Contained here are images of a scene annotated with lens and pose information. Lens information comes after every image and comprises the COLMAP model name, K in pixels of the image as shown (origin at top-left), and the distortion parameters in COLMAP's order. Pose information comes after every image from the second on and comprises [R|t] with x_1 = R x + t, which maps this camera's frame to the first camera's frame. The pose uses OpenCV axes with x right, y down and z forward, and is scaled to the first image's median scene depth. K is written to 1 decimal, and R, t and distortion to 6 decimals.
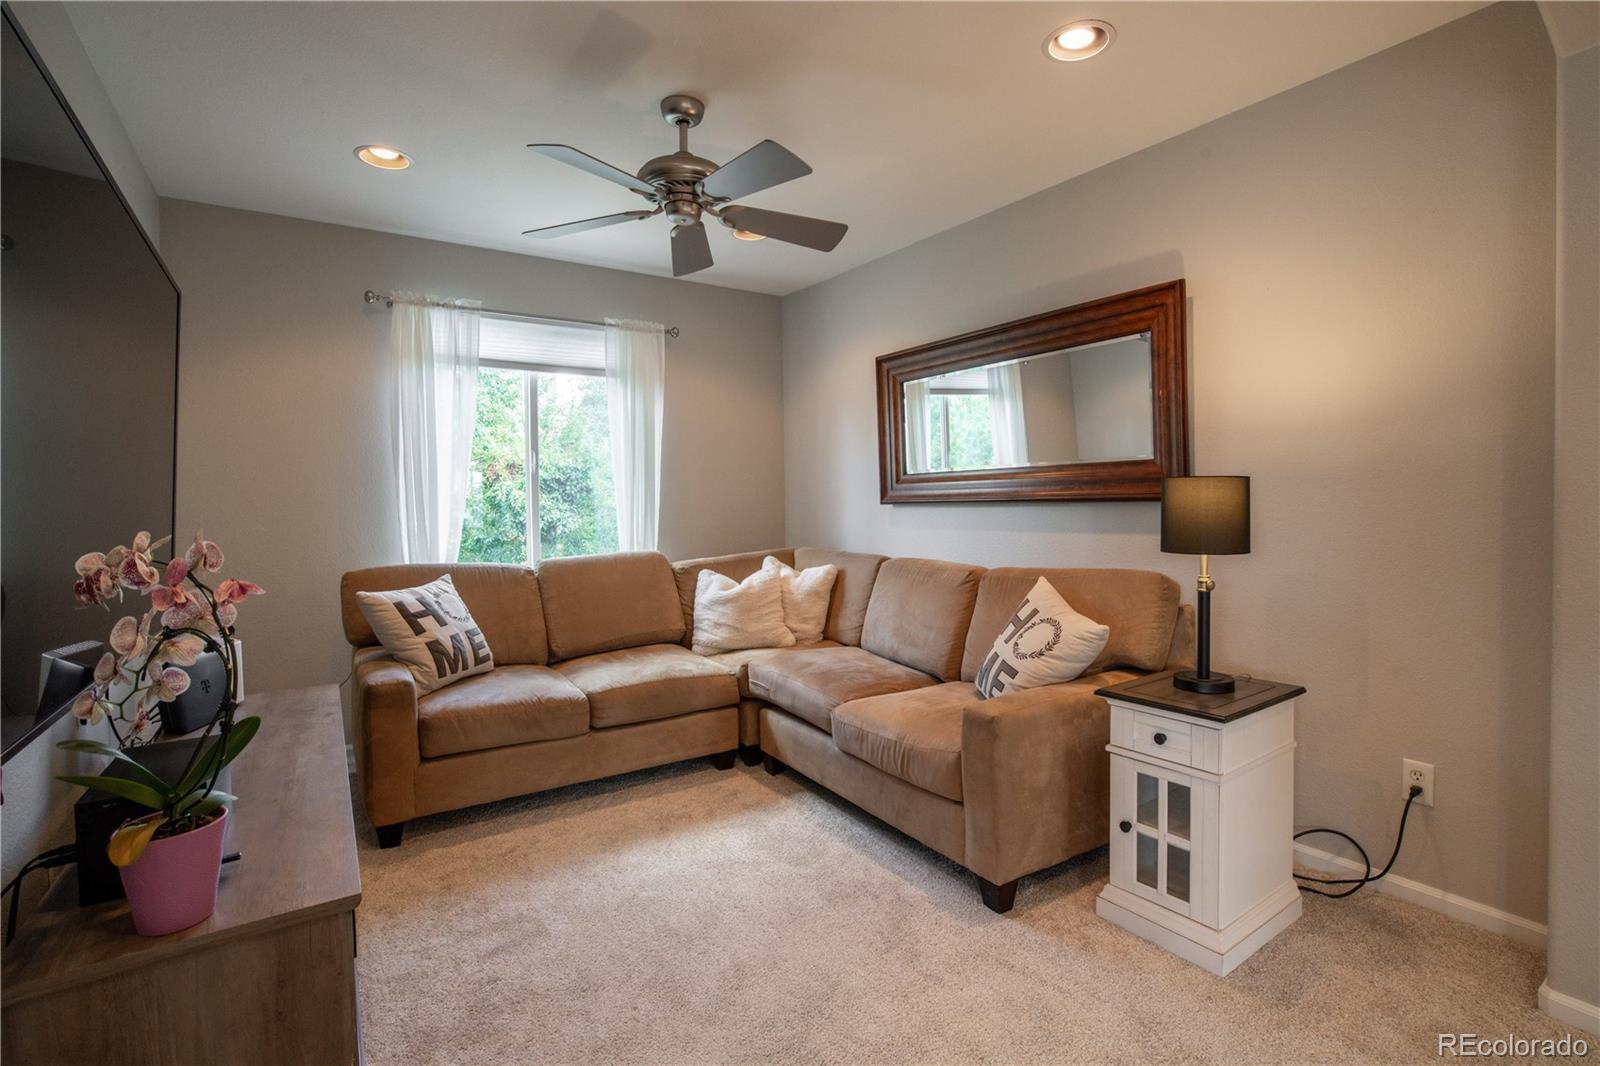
lens RADIAL K [[734.5, 0, 800.3], [0, 734.5, 527.2], [0, 0, 1]] dist [-0.050374, 0.019291]
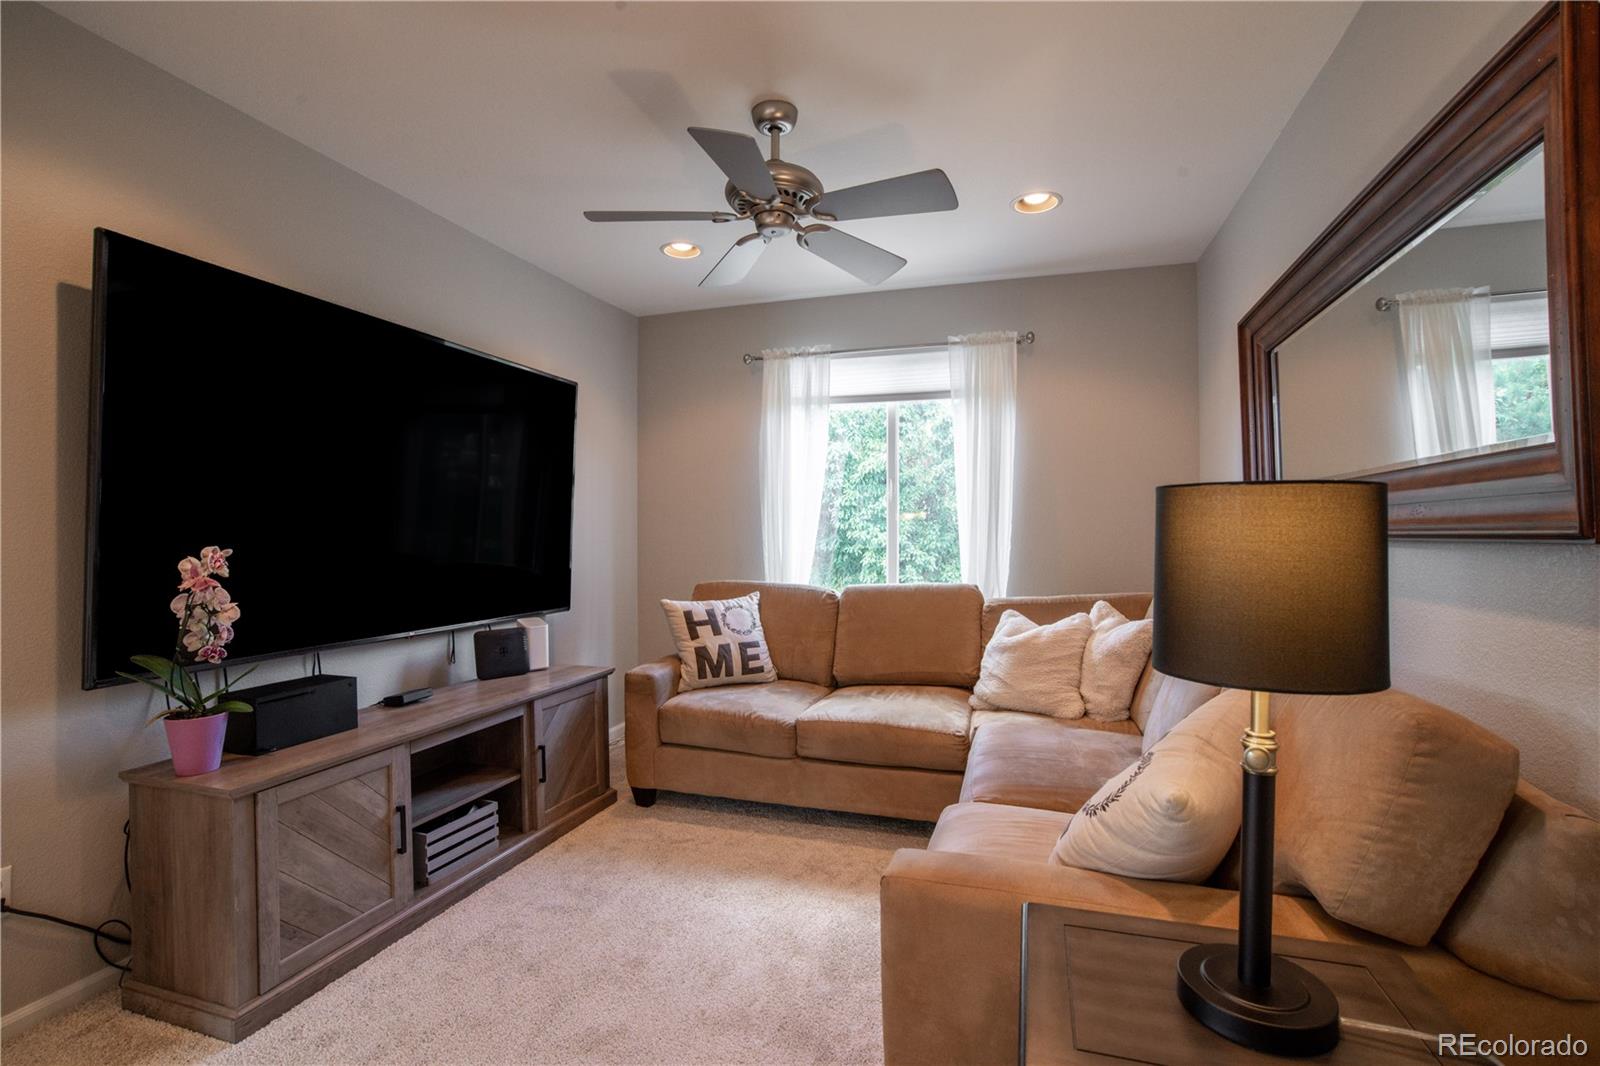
lens RADIAL K [[717.7, 0, 803.5], [0, 717.7, 536.7], [0, 0, 1]] dist [-0.074444, 0.017303]
pose [[0.630624, 0.017990, -0.775880, 0.457820], [-0.034101, 0.999408, -0.004544, -0.019685], [0.775339, 0.029324, 0.630864, 0.364667]]
